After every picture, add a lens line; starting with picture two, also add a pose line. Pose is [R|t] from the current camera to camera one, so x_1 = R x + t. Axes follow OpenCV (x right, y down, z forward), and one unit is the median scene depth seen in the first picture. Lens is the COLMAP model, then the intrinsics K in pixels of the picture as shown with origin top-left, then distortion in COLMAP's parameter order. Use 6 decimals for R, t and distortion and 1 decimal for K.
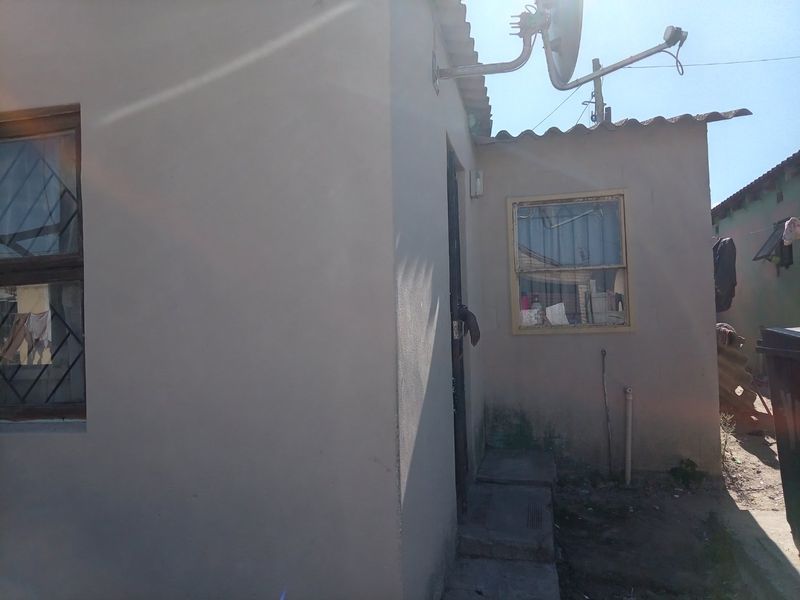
lens RADIAL K [[596.6, 0, 400.0], [0, 596.6, 300.0], [0, 0, 1]] dist [-0.000056, 0.001521]
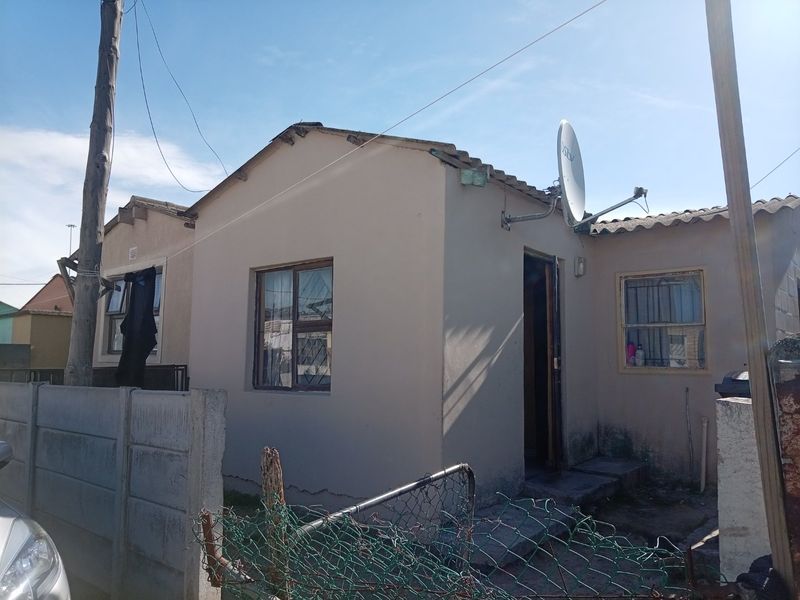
lens RADIAL K [[596.6, 0, 400.0], [0, 596.6, 300.0], [0, 0, 1]] dist [-0.000056, 0.001521]
pose [[0.896836, -0.005195, -0.442332, 0.365961], [-0.026648, 0.997481, -0.065744, -0.005403], [0.441559, 0.070748, 0.894438, -0.482548]]
